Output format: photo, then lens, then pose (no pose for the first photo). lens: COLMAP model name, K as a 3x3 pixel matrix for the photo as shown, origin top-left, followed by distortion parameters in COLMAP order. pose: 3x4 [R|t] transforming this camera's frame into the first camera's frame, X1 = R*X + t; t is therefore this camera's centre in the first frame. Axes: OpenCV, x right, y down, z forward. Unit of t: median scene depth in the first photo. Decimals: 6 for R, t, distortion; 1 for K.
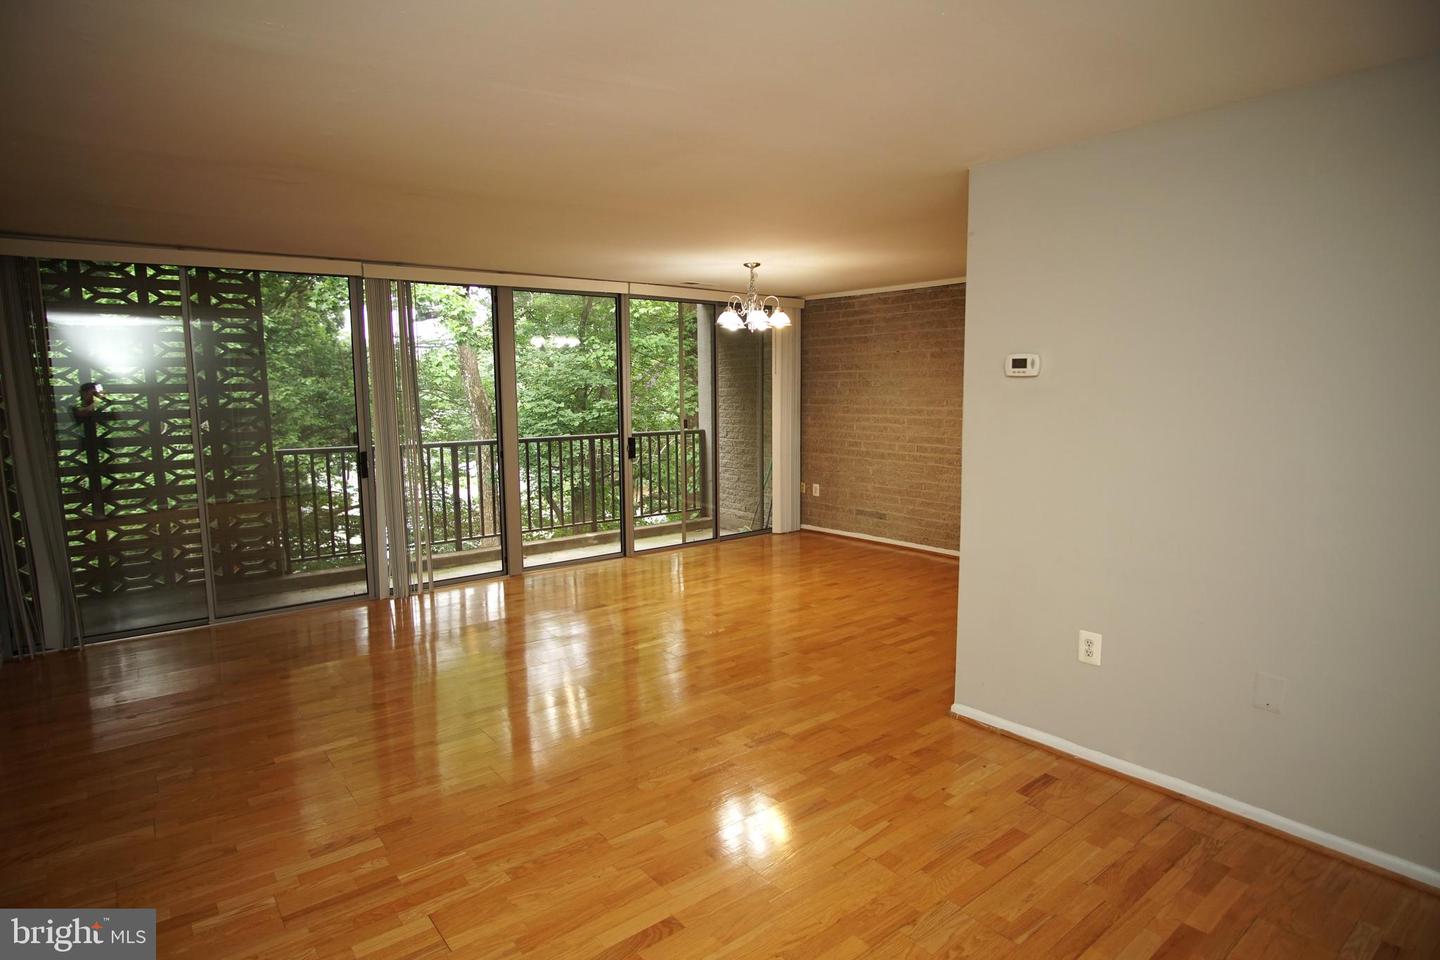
lens RADIAL K [[766.8, 0, 720.0], [0, 766.8, 480.0], [0, 0, 1]] dist [-0.018646, -0.000848]
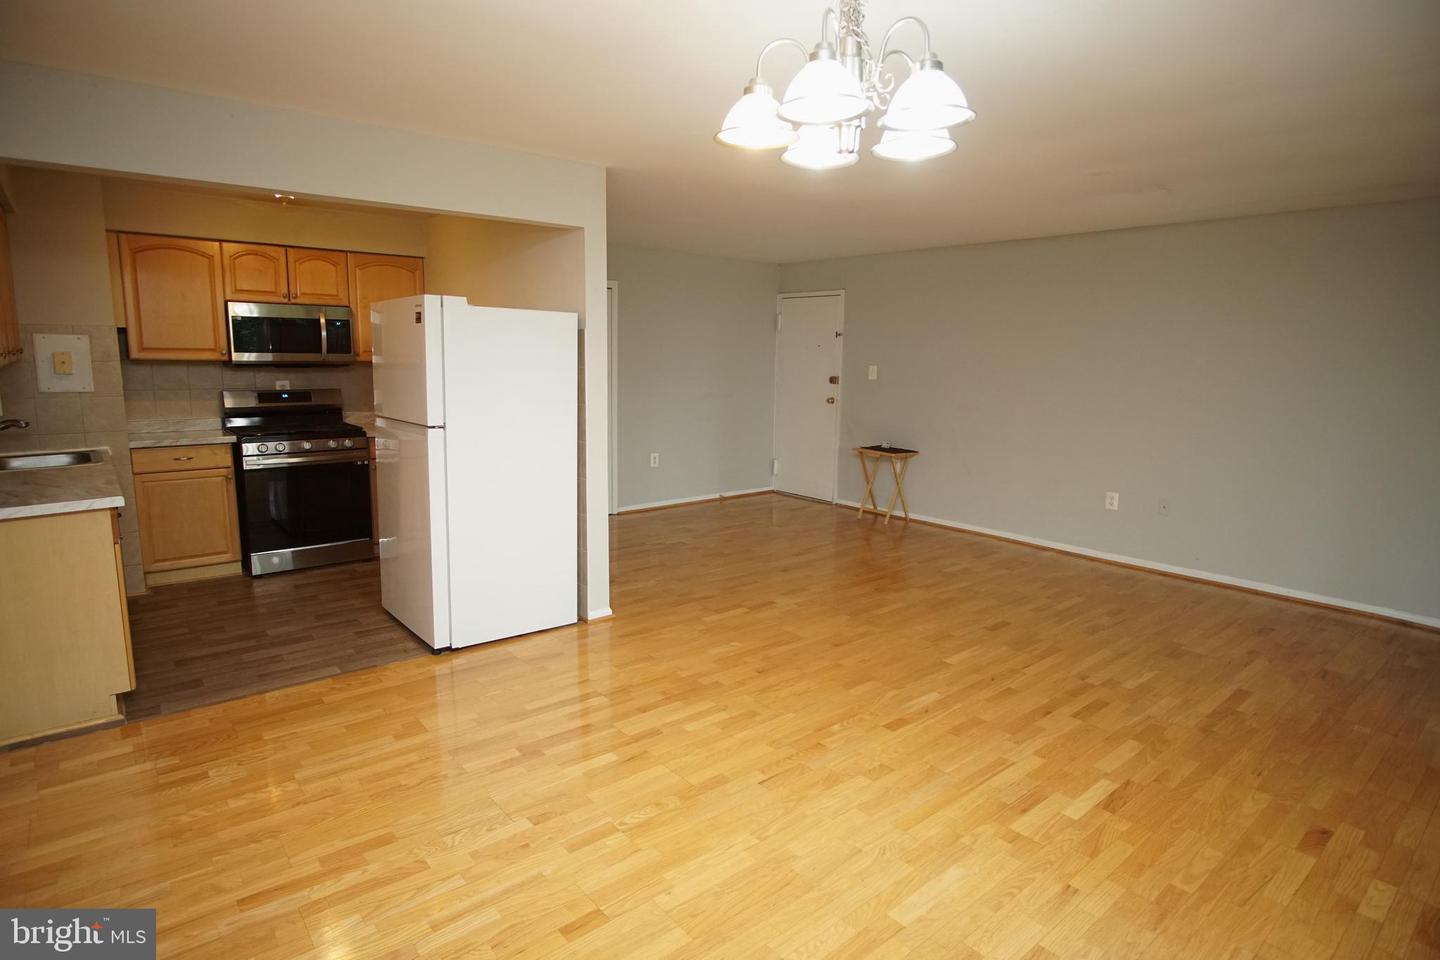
lens RADIAL K [[766.8, 0, 720.0], [0, 766.8, 480.0], [0, 0, 1]] dist [-0.018646, -0.000848]
pose [[-0.999613, -0.007485, -0.026776, 0.119658], [-0.014600, 0.960913, 0.276464, -0.180718], [0.023661, 0.276749, -0.960651, 1.559556]]
